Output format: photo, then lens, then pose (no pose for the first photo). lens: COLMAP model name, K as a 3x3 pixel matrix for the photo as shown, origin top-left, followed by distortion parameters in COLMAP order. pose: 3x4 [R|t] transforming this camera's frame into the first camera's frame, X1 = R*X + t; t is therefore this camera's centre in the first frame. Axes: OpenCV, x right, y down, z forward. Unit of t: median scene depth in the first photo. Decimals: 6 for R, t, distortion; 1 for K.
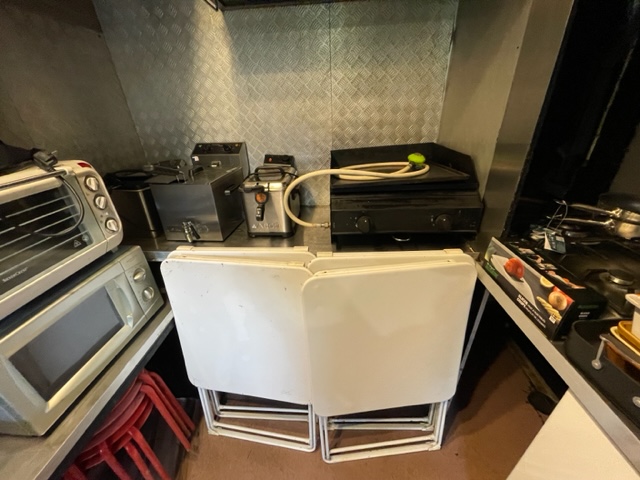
lens RADIAL K [[257.5, 0, 320.2], [0, 257.5, 239.7], [0, 0, 1]] dist [-0.002095, -0.000746]
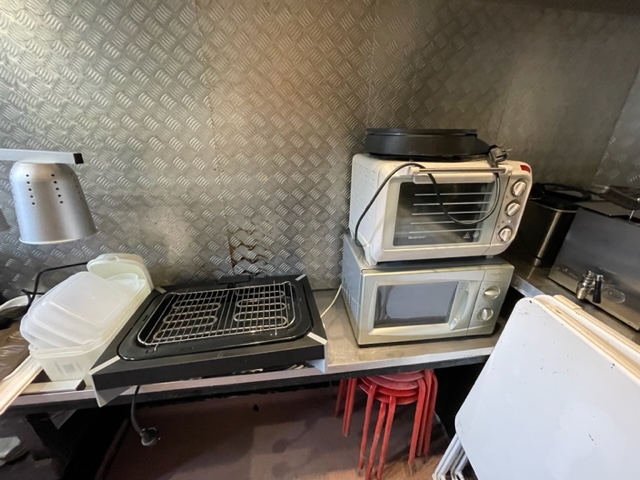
lens RADIAL K [[257.5, 0, 320.2], [0, 257.5, 237.4], [0, 0, 1]] dist [-0.002095, -0.000746]
pose [[0.198915, 0.425022, -0.883057, -0.095569], [-0.465063, 0.834081, 0.296691, -0.009112], [0.862641, 0.351661, 0.363573, 0.075966]]
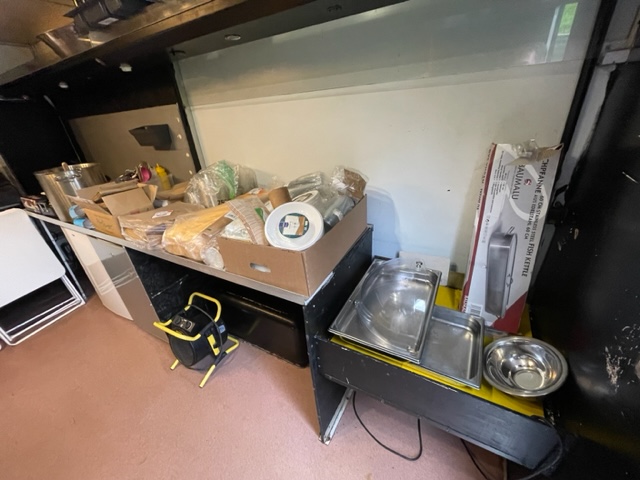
lens RADIAL K [[257.5, 0, 321.5], [0, 257.5, 240.7], [0, 0, 1]] dist [-0.002095, -0.000746]
pose [[0.429249, -0.404968, 0.807308, -0.204454], [0.458296, 0.867885, 0.191677, 0.913234], [-0.778274, 0.287709, 0.558134, -1.935653]]
